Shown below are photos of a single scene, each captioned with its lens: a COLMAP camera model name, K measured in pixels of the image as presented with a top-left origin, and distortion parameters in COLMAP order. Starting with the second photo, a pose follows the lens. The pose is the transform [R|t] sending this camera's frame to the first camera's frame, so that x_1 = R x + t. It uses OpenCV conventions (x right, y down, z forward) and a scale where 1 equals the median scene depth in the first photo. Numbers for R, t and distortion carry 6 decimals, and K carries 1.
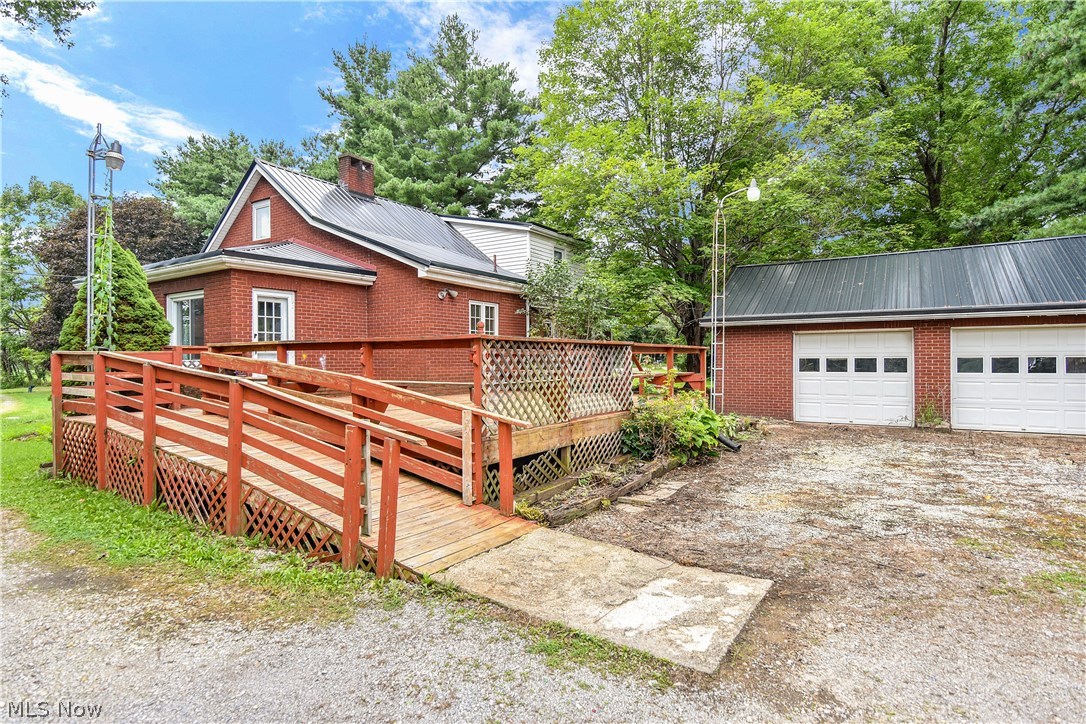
lens RADIAL K [[583.5, 0, 543.0], [0, 583.5, 362.0], [0, 0, 1]] dist [-0.015565, 0.000151]
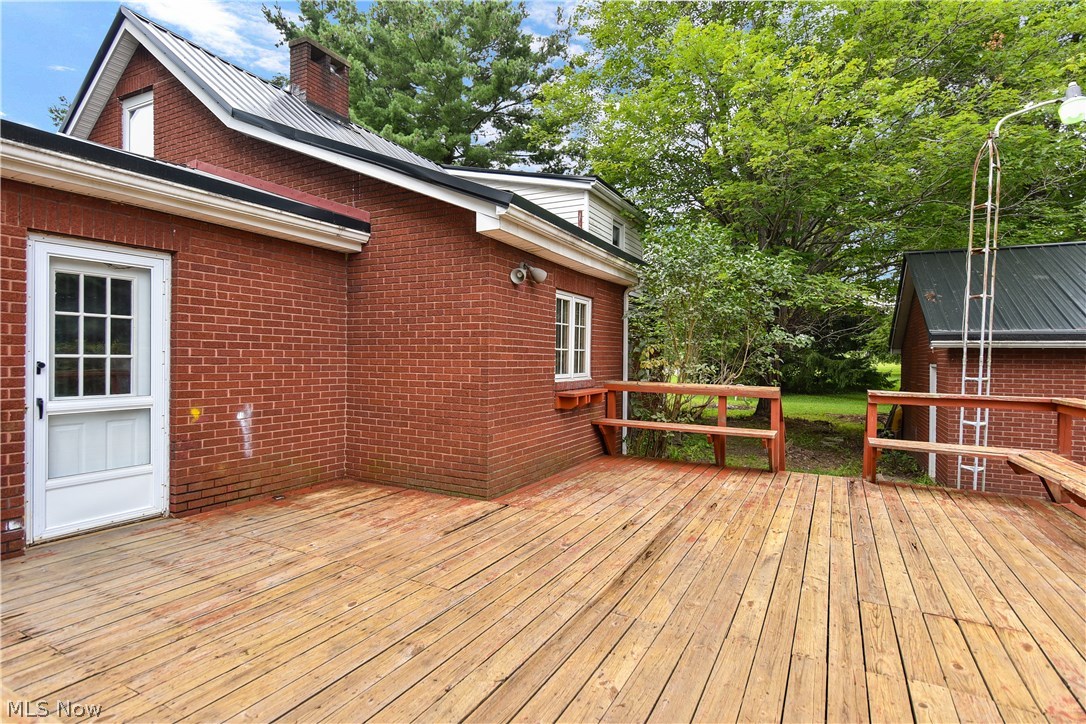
lens RADIAL K [[556.1, 0, 543.0], [0, 556.1, 362.0], [0, 0, 1]] dist [0.001173, -0.000050]
pose [[0.995670, 0.016063, 0.091564, -0.201844], [-0.016752, 0.999837, 0.006764, -0.052267], [-0.091441, -0.008269, 0.995776, 0.584489]]
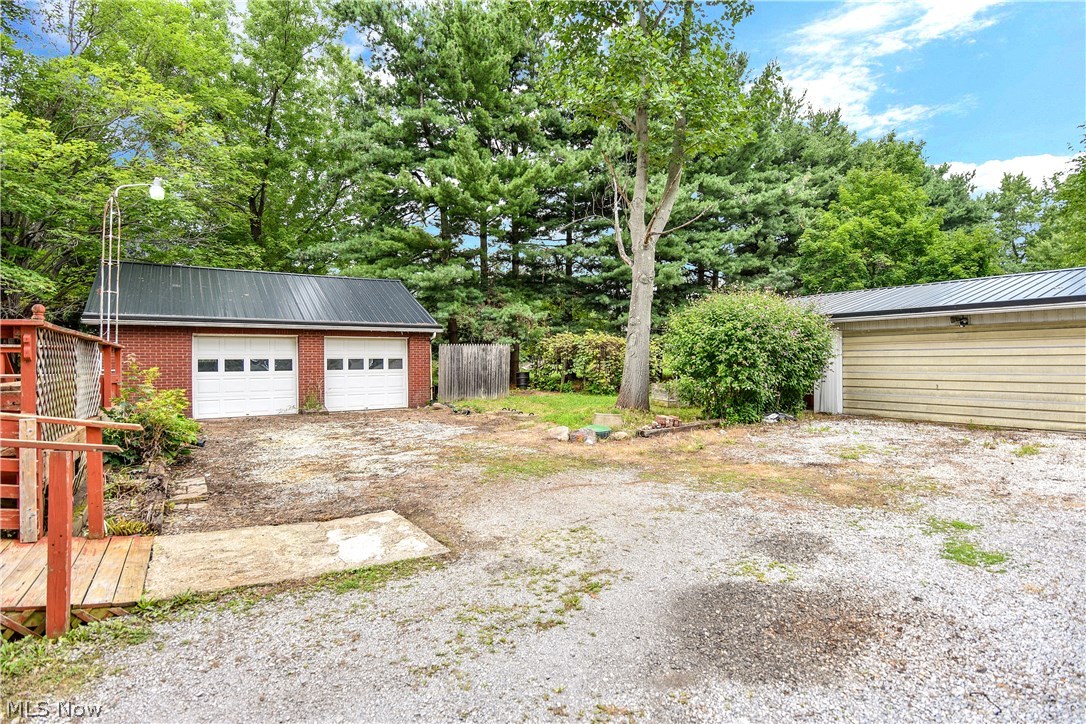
lens RADIAL K [[537.3, 0, 543.0], [0, 537.3, 362.0], [0, 0, 1]] dist [-0.020660, -0.000143]
pose [[0.396890, -0.001576, 0.917865, -0.233803], [0.008354, 0.999963, -0.001896, 0.006443], [-0.917828, 0.008420, 0.396889, 0.045882]]
